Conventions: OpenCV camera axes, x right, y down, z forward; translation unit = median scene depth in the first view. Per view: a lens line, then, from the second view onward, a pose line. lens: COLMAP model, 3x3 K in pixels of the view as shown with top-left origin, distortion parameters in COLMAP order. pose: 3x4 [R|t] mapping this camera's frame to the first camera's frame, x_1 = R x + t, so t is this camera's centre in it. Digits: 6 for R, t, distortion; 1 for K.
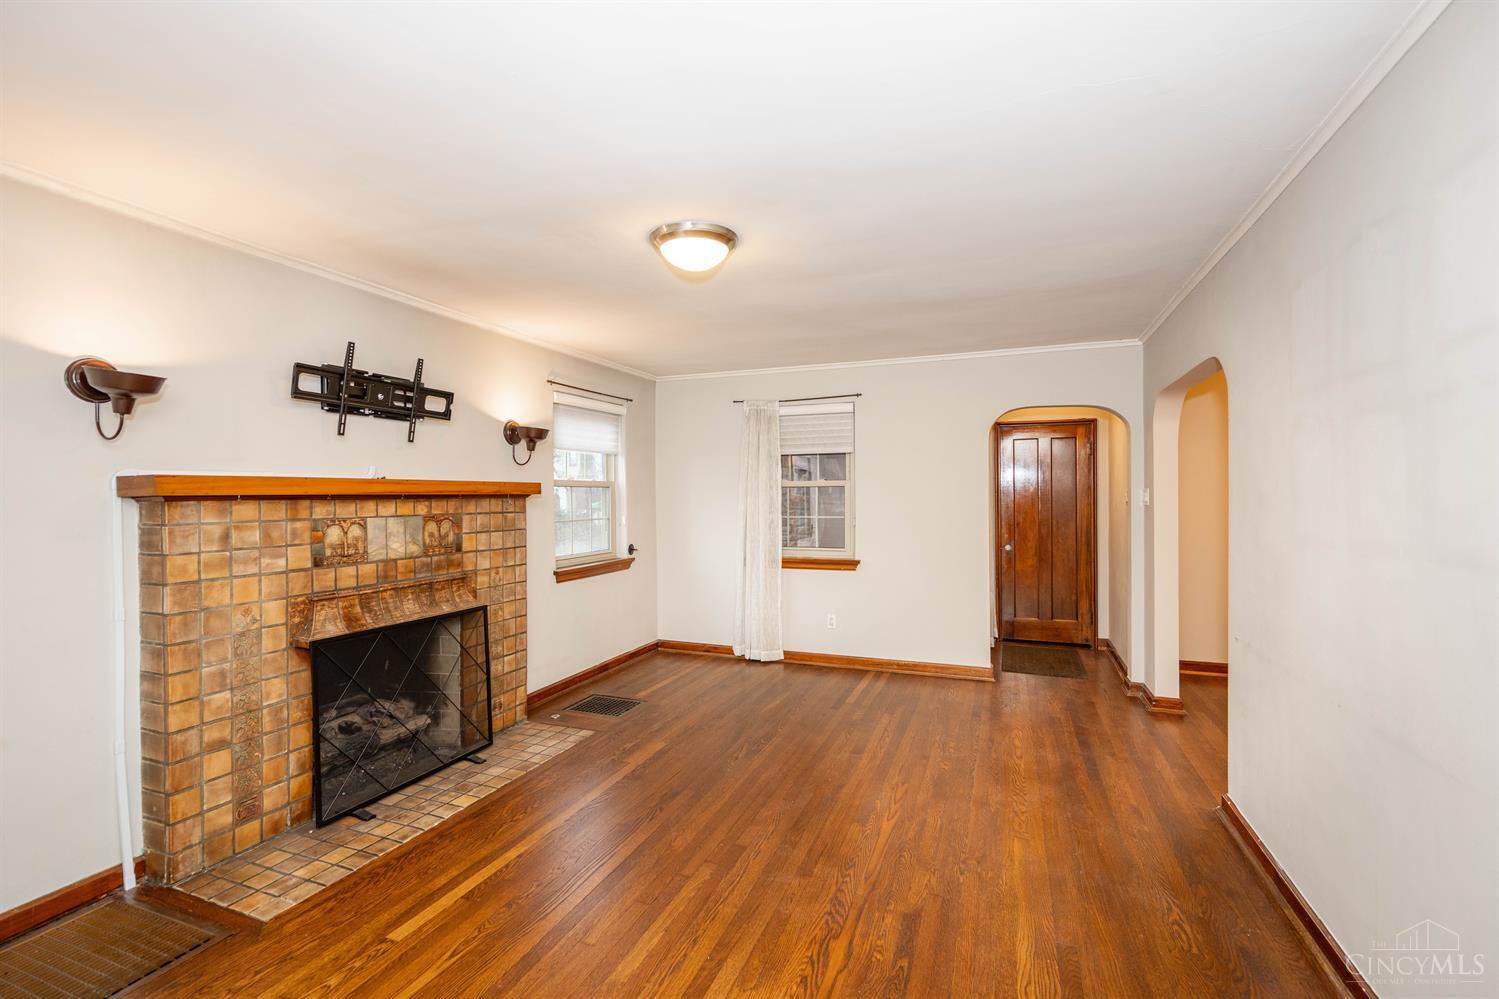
lens RADIAL K [[654.1, 0, 744.8], [0, 654.1, 494.8], [0, 0, 1]] dist [0.002265, -0.000106]
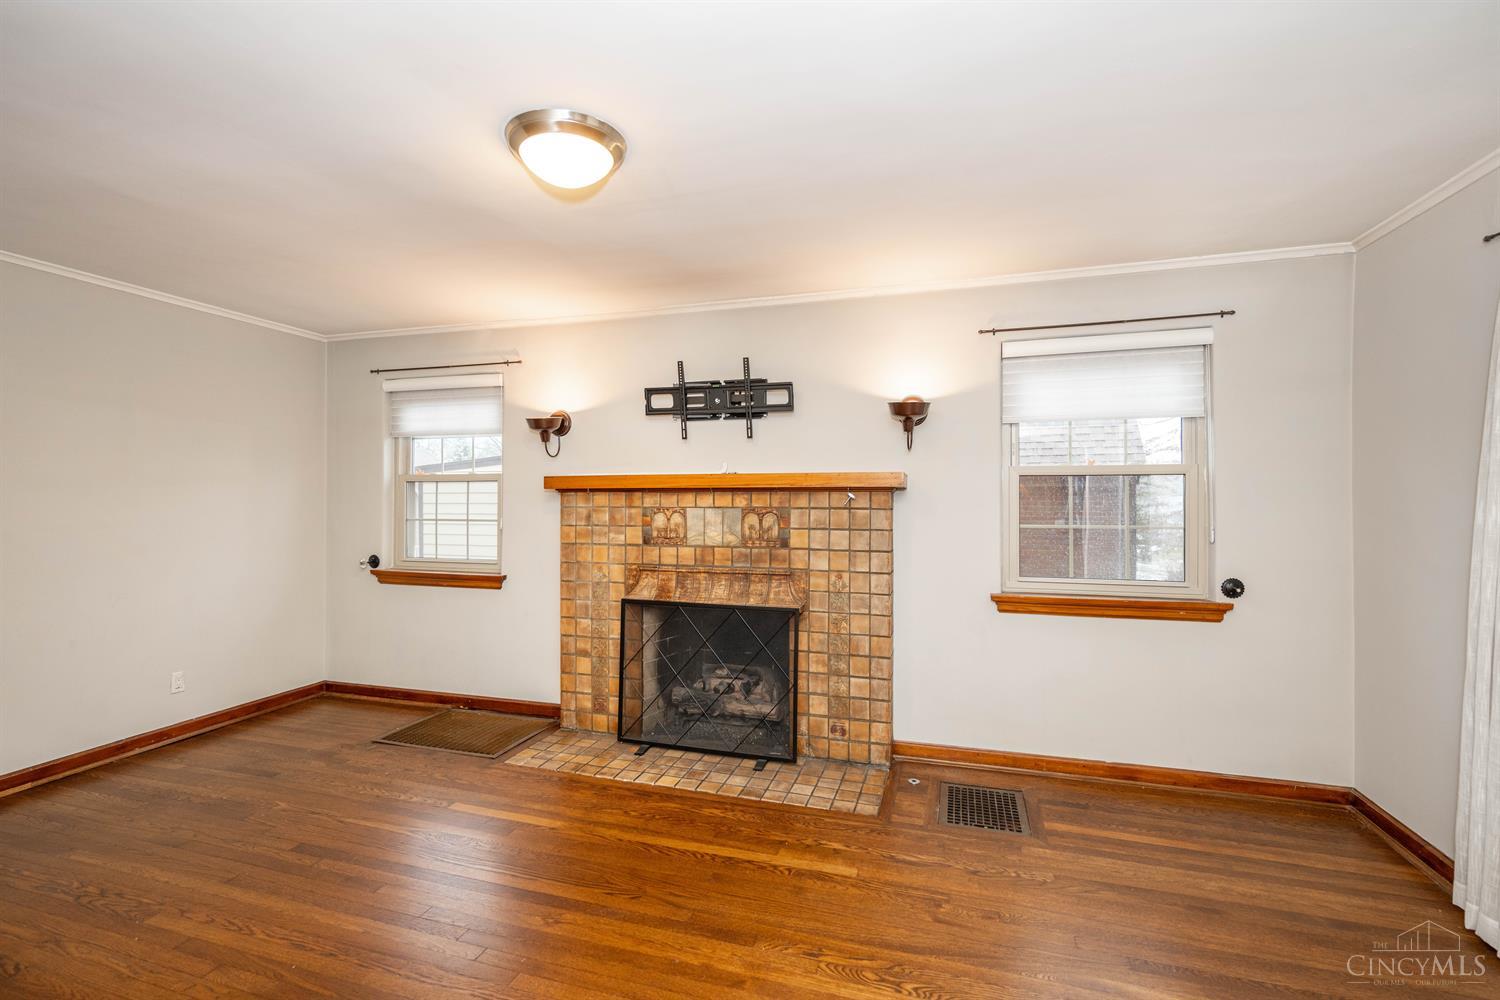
lens RADIAL K [[654.6, 0, 753.3], [0, 654.6, 501.3], [0, 0, 1]] dist [0.002265, -0.000106]
pose [[0.090436, 0.004627, -0.995892, 0.605752], [-0.001841, 0.999988, 0.004478, 0.018482], [0.995901, 0.001428, 0.090444, 1.022141]]
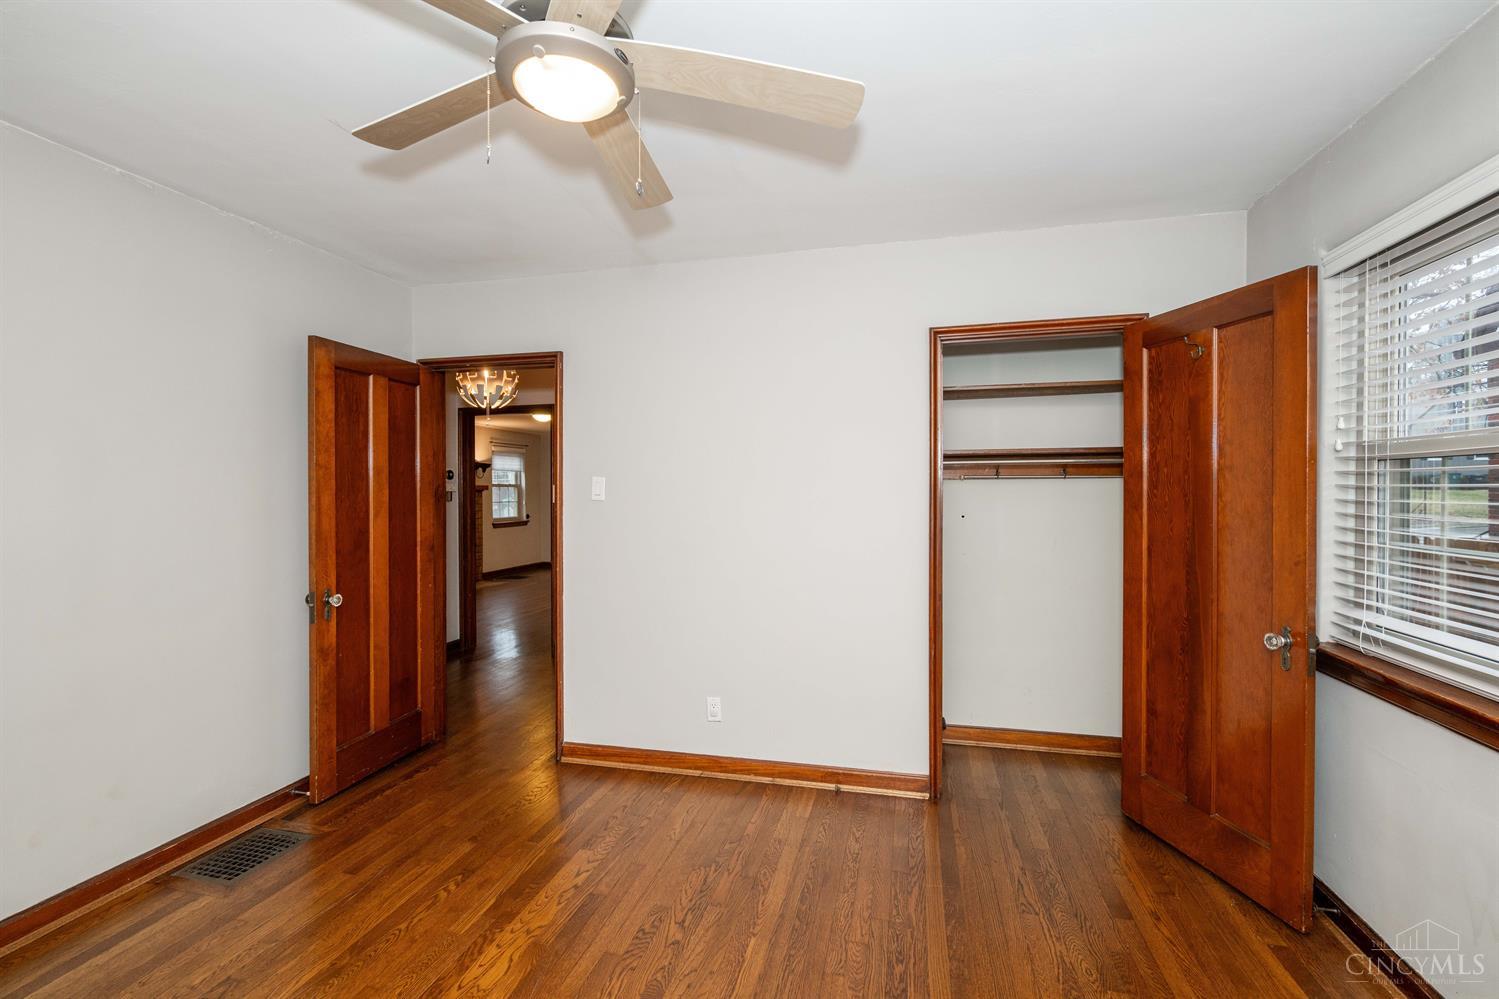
lens RADIAL K [[654.1, 0, 757.4], [0, 654.1, 496.6], [0, 0, 1]] dist [0.002265, -0.000106]
pose [[0.988138, -0.002173, 0.153555, 0.424772], [0.000811, 0.999960, 0.008930, 0.003417], [-0.153569, -0.008700, 0.988100, -2.179188]]
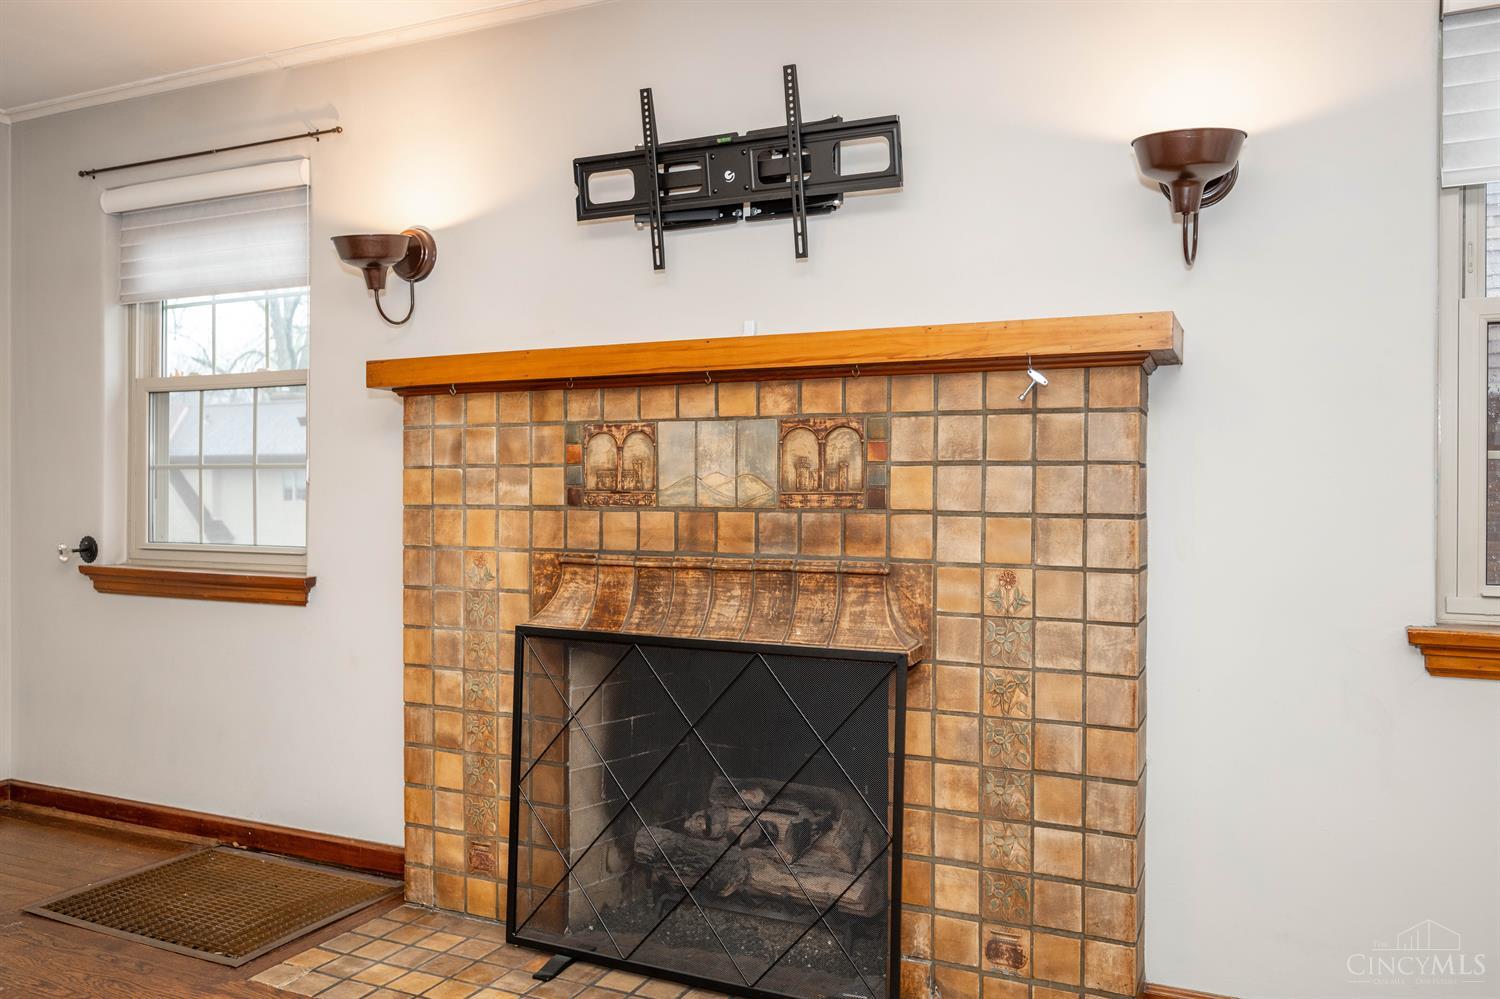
lens RADIAL K [[1130.1, 0, 749.8], [0, 1130.1, 500.7], [0, 0, 1]] dist [-0.003566, 0.008867]
pose [[-0.060163, 0.017085, -0.998042, 0.306755], [-0.000834, 0.999852, 0.017166, 0.082993], [0.998188, 0.001865, -0.060140, 1.135695]]
